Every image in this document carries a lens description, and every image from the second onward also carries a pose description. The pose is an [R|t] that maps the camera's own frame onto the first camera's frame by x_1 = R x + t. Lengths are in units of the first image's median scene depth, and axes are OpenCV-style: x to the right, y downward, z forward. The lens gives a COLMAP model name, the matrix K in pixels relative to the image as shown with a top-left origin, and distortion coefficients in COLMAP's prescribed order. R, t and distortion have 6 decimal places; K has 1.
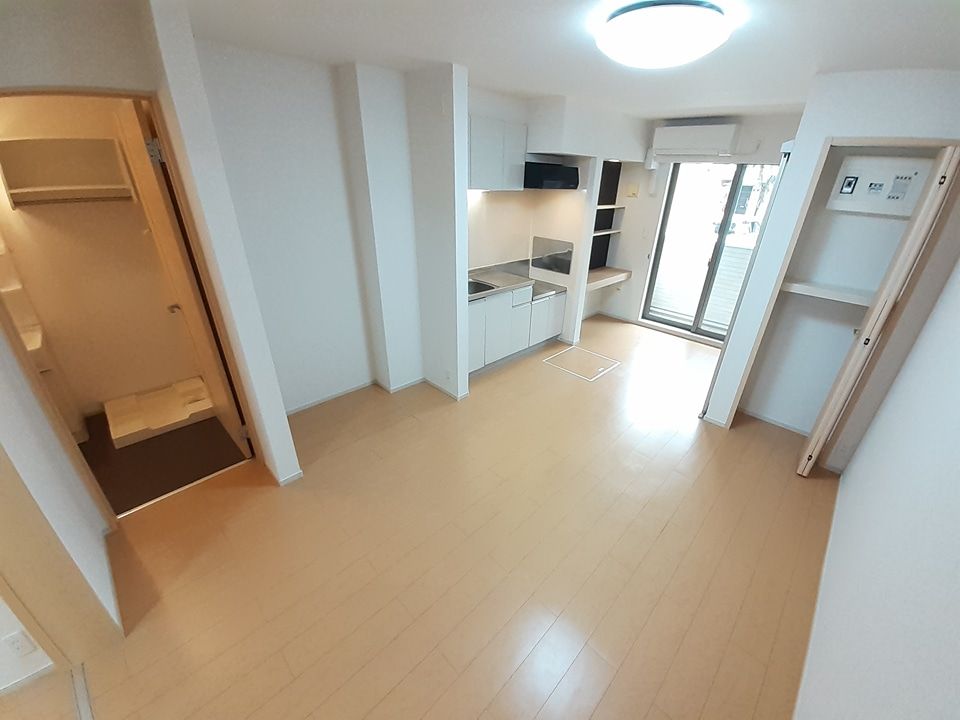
lens RADIAL K [[387.1, 0, 486.0], [0, 387.1, 360.9], [0, 0, 1]] dist [0.046428, -0.030934]
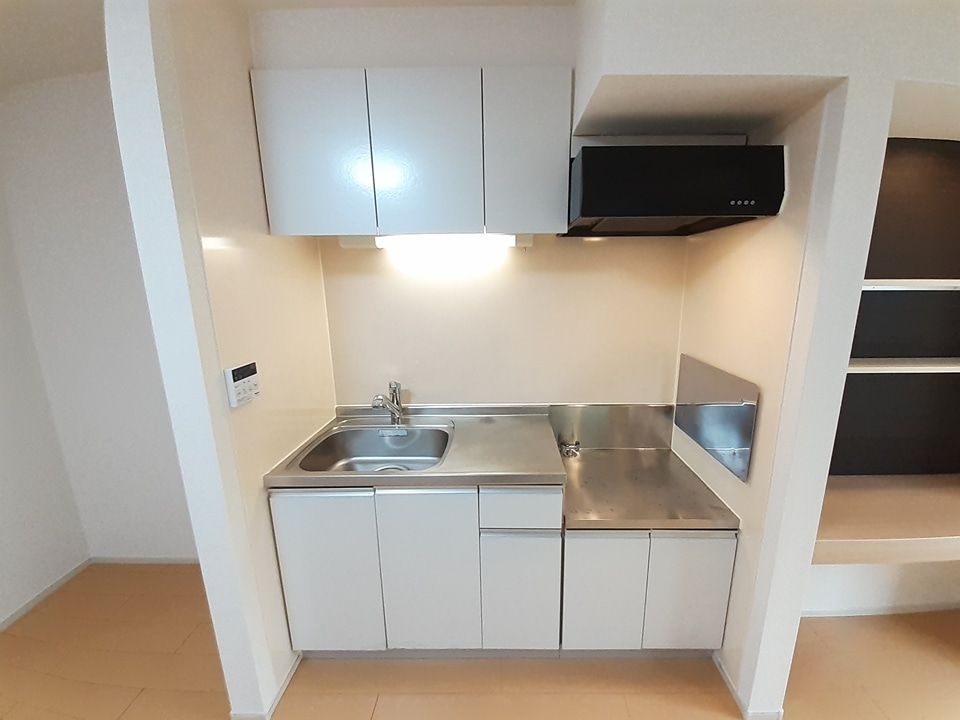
lens RADIAL K [[387.1, 0, 486.0], [0, 387.1, 360.9], [0, 0, 1]] dist [0.046428, -0.030934]
pose [[0.881098, 0.076893, -0.466641, 0.164173], [-0.210499, 0.947332, -0.241357, -0.185500], [0.423505, 0.310886, 0.850878, 0.602828]]
